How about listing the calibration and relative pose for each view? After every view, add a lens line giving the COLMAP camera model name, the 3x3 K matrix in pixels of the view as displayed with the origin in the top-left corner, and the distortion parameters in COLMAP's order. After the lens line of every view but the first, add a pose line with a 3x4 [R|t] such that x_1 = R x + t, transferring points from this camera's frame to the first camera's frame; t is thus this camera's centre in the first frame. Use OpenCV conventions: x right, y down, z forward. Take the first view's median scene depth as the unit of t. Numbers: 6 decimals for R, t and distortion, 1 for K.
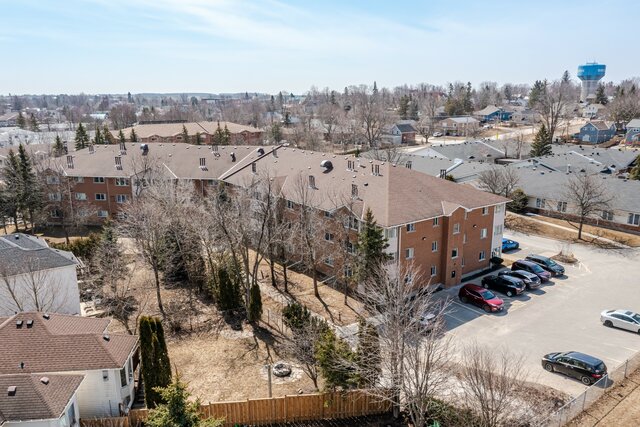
lens RADIAL K [[502.9, 0, 316.8], [0, 502.9, 210.4], [0, 0, 1]] dist [-0.013453, 0.004620]
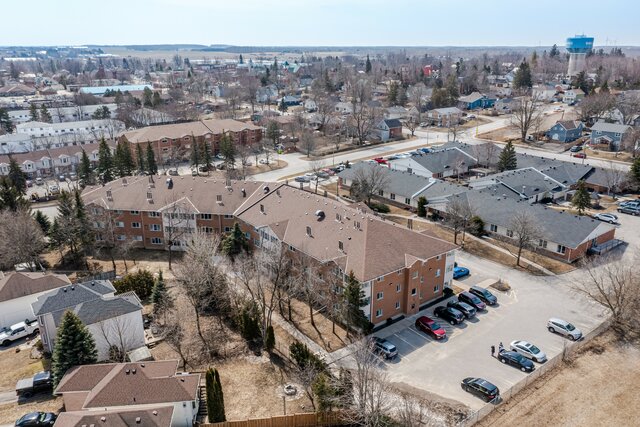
lens RADIAL K [[502.9, 0, 316.2], [0, 502.9, 209.7], [0, 0, 1]] dist [-0.013453, 0.004620]
pose [[0.999944, -0.000778, 0.010531, -0.004828], [-0.000191, 0.995790, 0.091662, -0.261122], [-0.010558, -0.091659, 0.995734, -0.332896]]
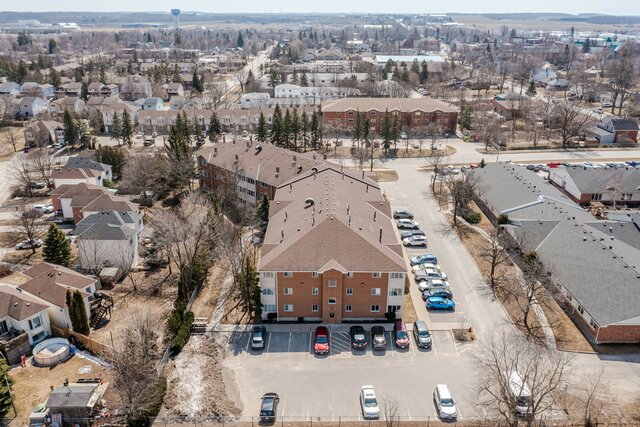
lens RADIAL K [[502.9, 0, 316.7], [0, 502.9, 215.4], [0, 0, 1]] dist [-0.013453, 0.004620]
pose [[0.796942, 0.230042, -0.558537, 0.914654], [-0.138560, 0.969608, 0.201645, -0.381525], [0.587949, -0.083309, 0.804596, -0.042571]]
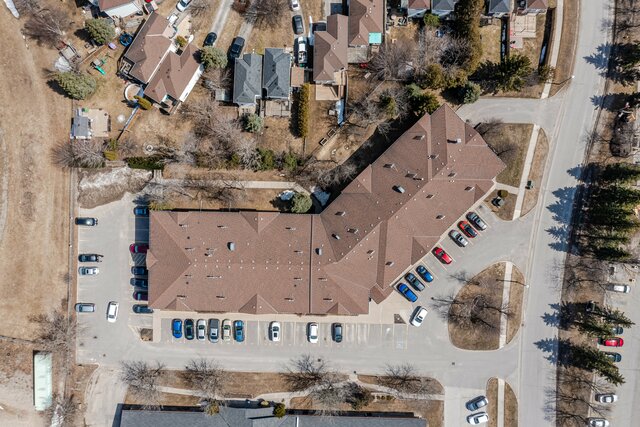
lens RADIAL K [[502.9, 0, 318.6], [0, 502.9, 212.8], [0, 0, 1]] dist [-0.013453, 0.004620]
pose [[-0.616657, 0.786970, 0.020290, -0.313407], [-0.154447, -0.146214, 0.977122, -1.969486], [0.771933, 0.599416, 0.211709, 0.971928]]
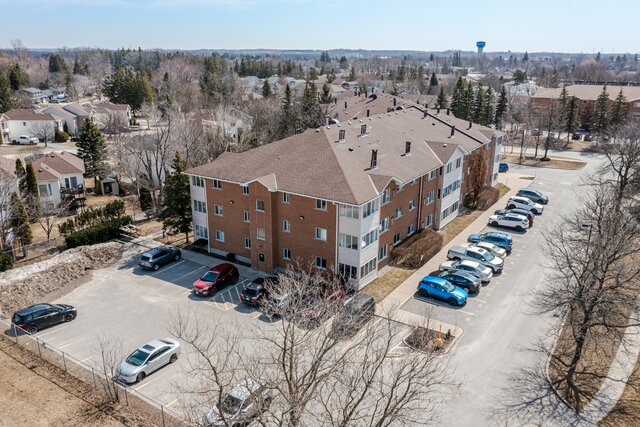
lens RADIAL K [[502.9, 0, 317.9], [0, 502.9, 211.3], [0, 0, 1]] dist [-0.013453, 0.004620]
pose [[0.336228, 0.286794, -0.897051, 1.072264], [-0.214742, 0.950760, 0.223476, -0.165574], [0.916971, 0.117495, 0.381259, 0.757234]]
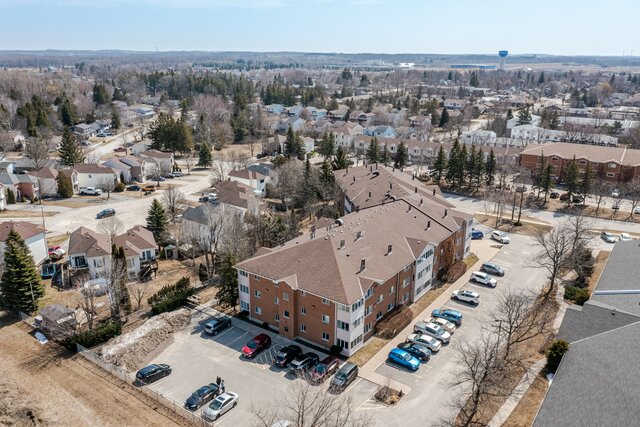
lens RADIAL K [[502.9, 0, 316.3], [0, 502.9, 212.6], [0, 0, 1]] dist [-0.013453, 0.004620]
pose [[0.290724, 0.290733, -0.911567, 1.402380], [-0.217147, 0.947906, 0.233069, -0.481543], [0.931840, 0.130185, 0.338711, 0.600933]]
